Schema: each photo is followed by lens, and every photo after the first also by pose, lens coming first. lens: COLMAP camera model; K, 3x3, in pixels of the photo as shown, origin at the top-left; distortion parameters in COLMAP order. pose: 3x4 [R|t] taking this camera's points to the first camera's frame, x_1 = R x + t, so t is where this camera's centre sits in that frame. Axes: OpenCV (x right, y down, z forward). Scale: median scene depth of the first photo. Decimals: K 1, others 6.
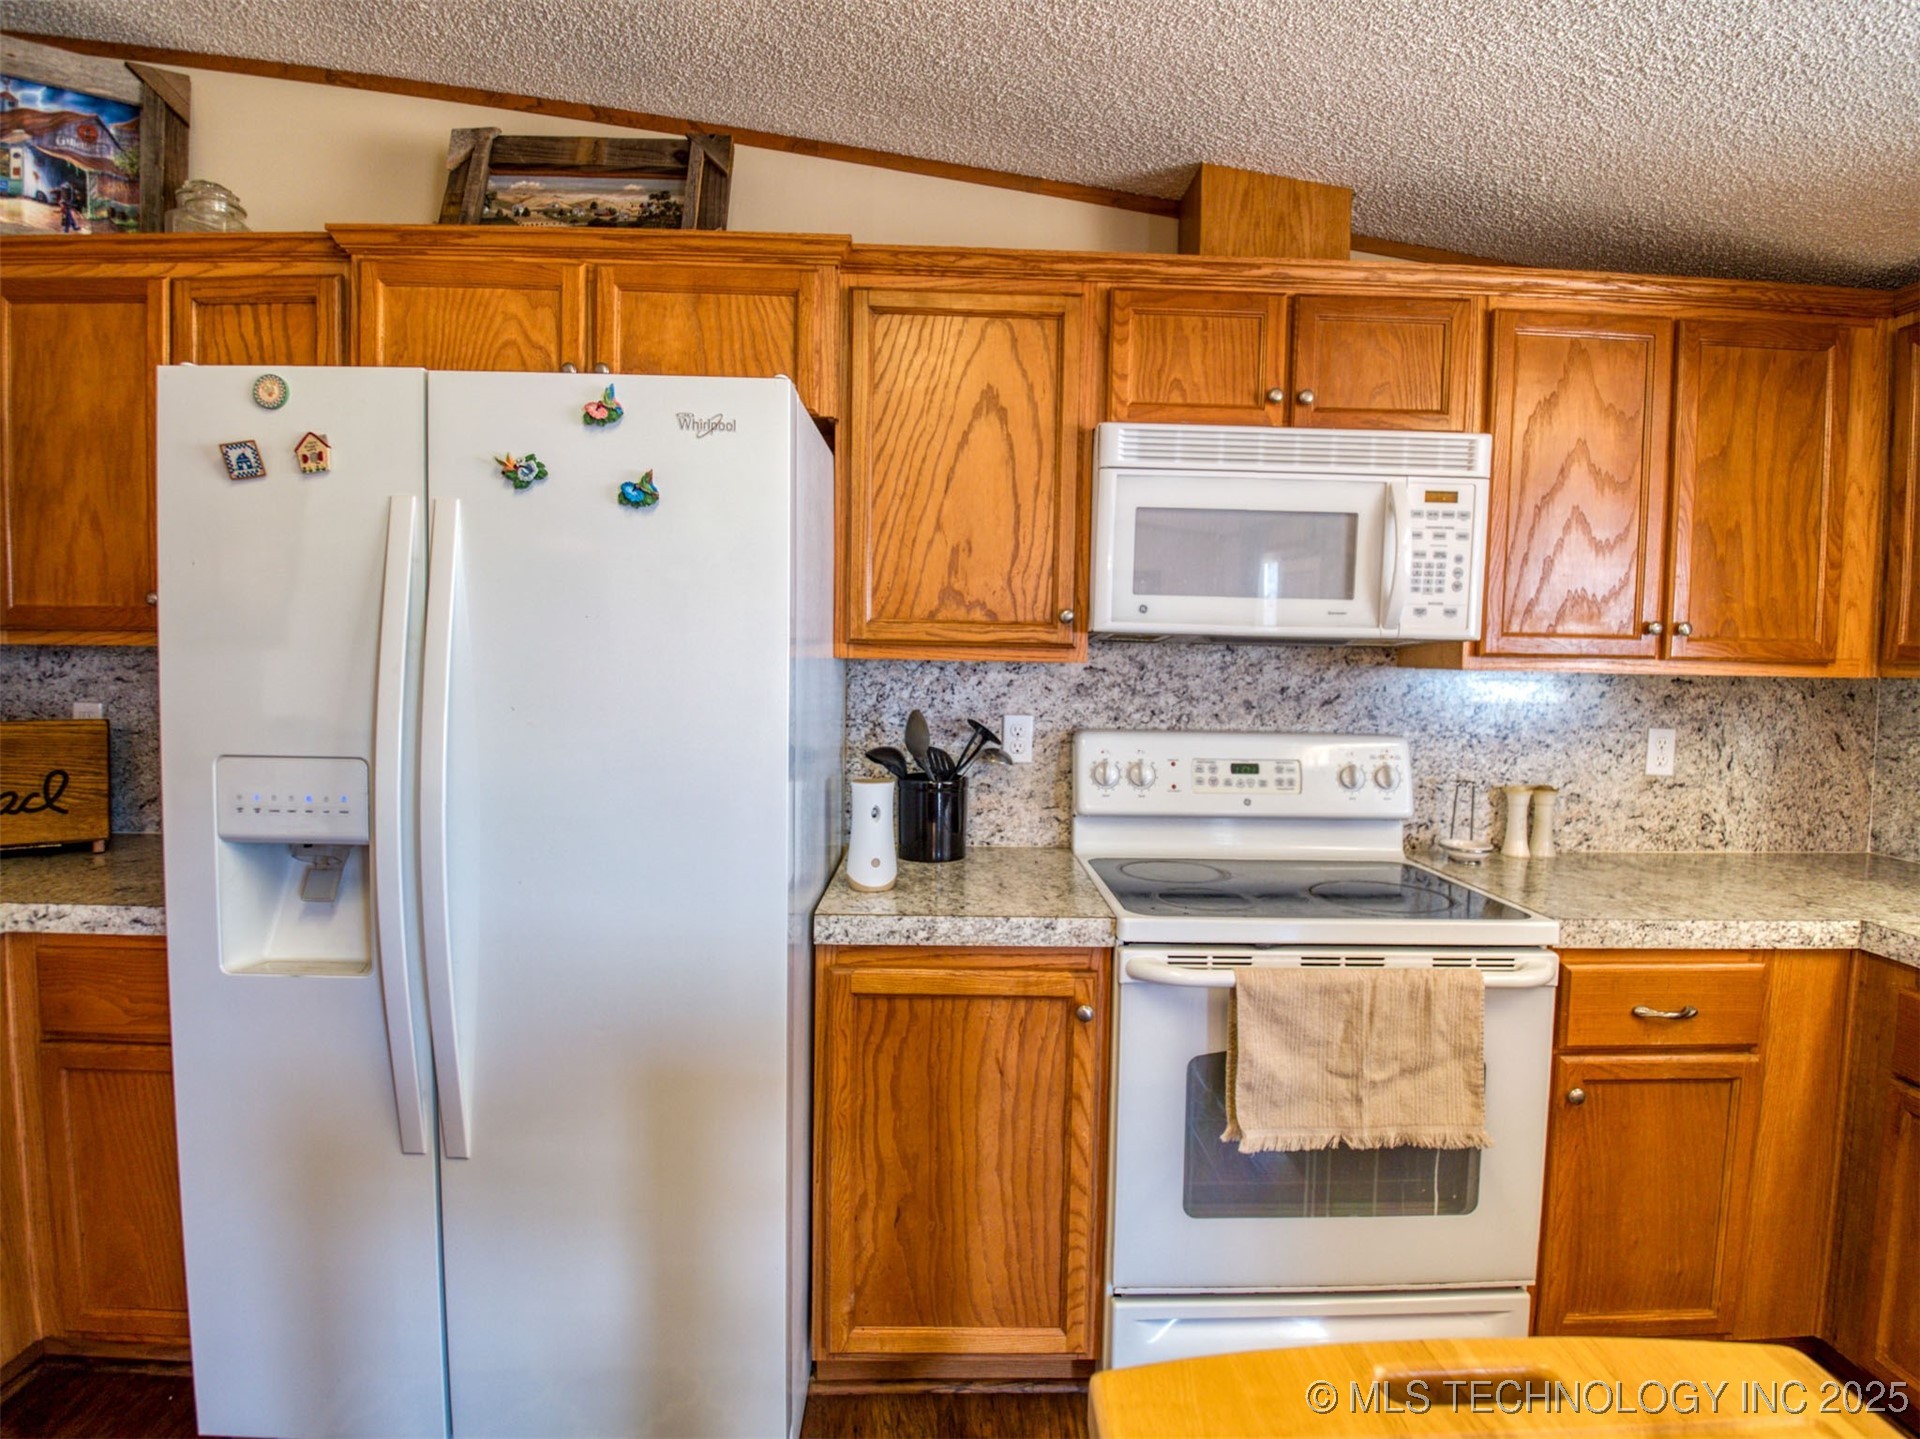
lens RADIAL K [[987.0, 0, 974.4], [0, 987.0, 714.2], [0, 0, 1]] dist [-0.001937, -0.030647]
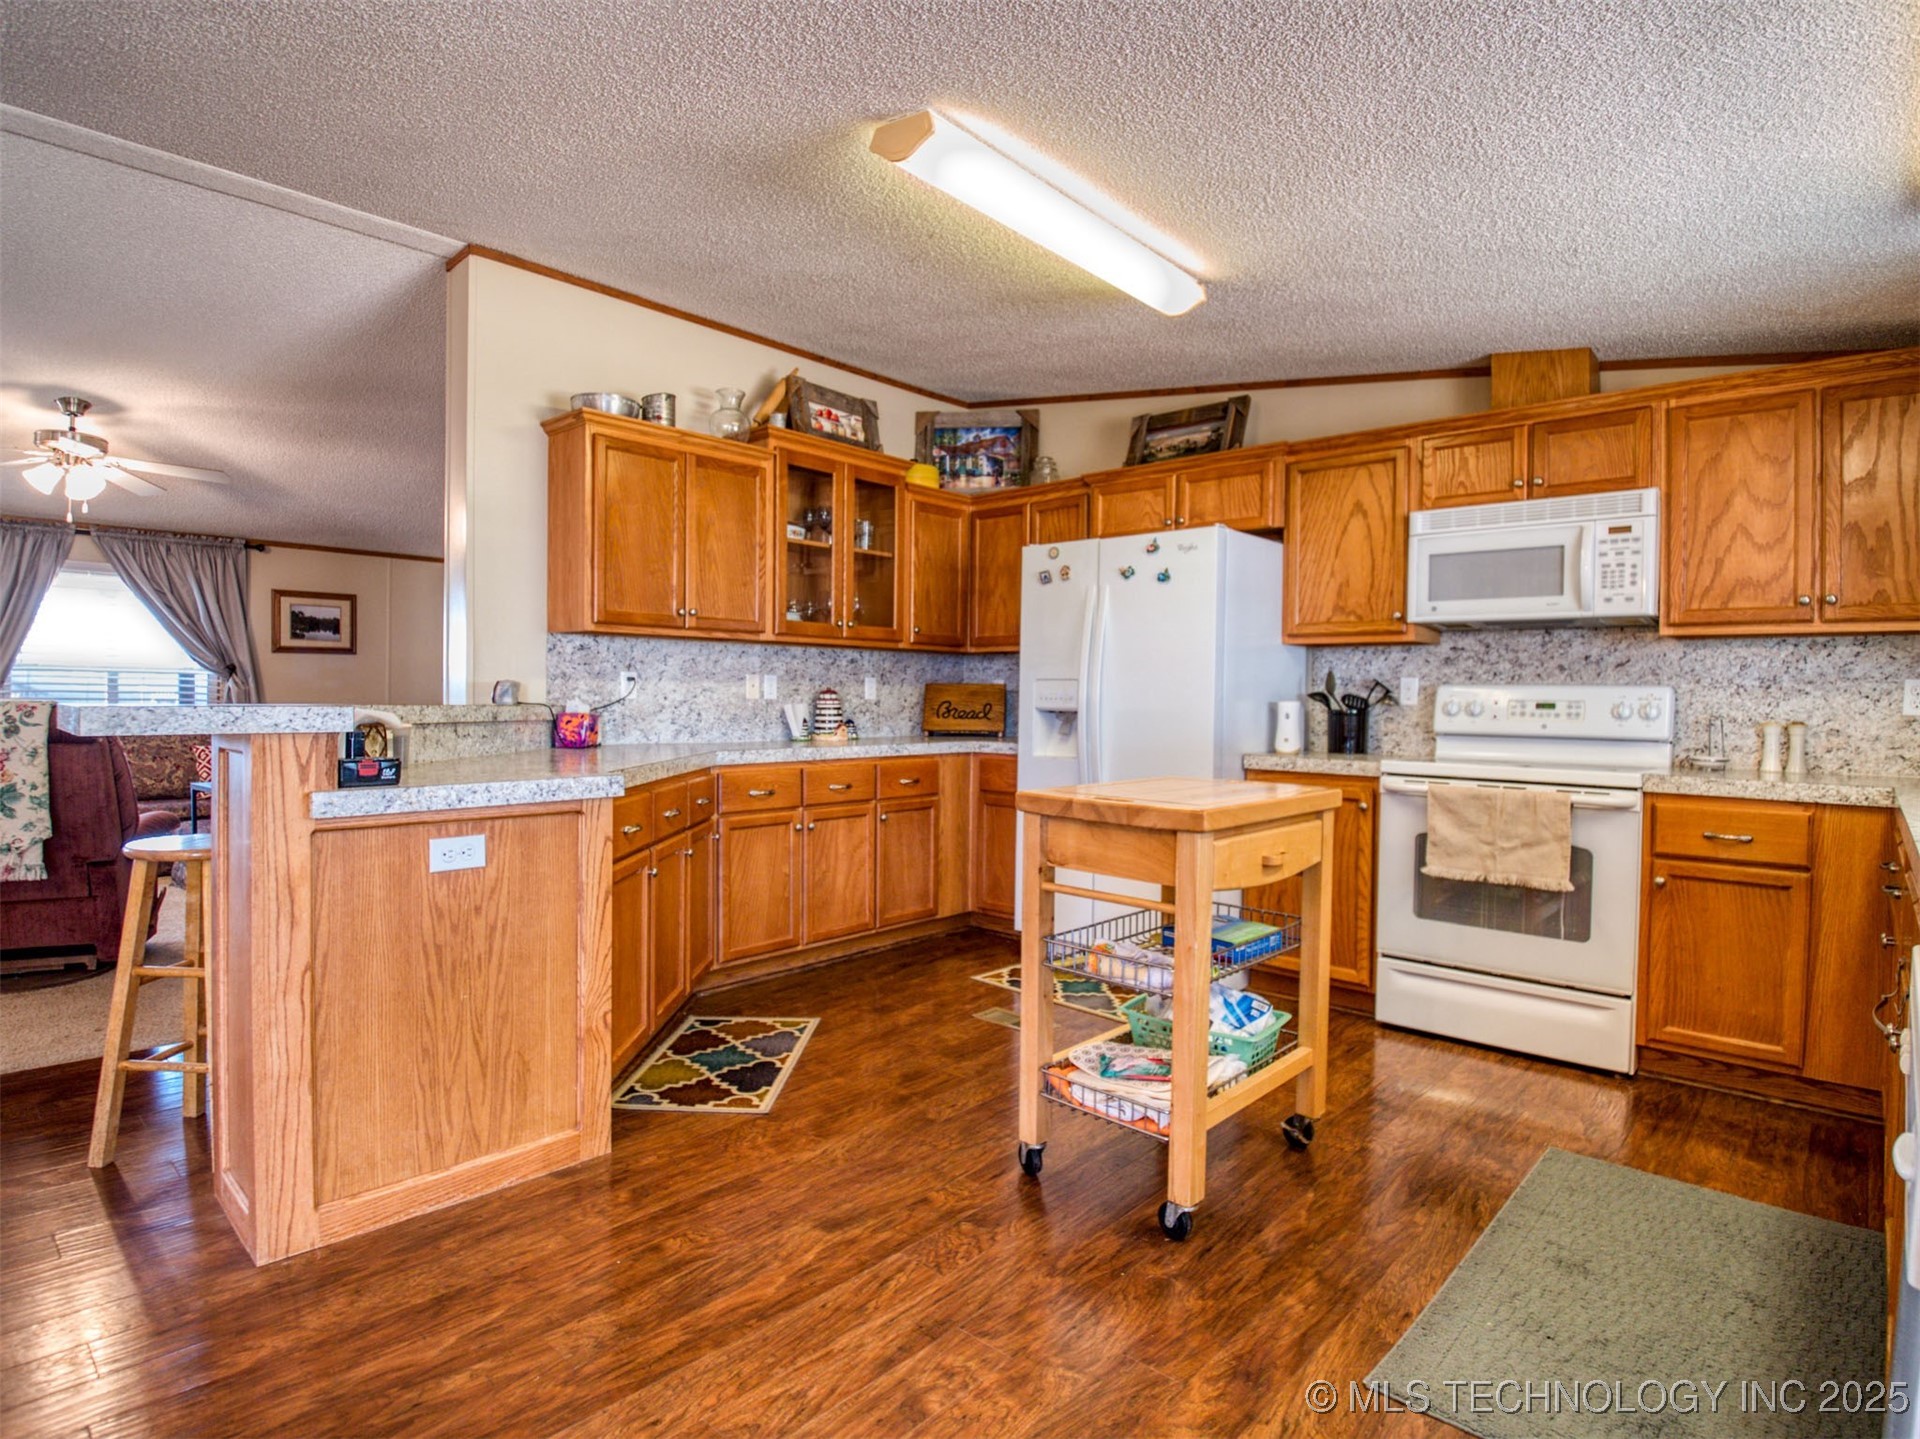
lens RADIAL K [[1009.8, 0, 970.0], [0, 1009.8, 714.0], [0, 0, 1]] dist [0.001134, -0.038009]
pose [[0.721037, 0.003412, -0.692888, 0.830741], [-0.043128, 0.998270, -0.039964, 0.196418], [0.691553, 0.058699, 0.719937, -0.921805]]
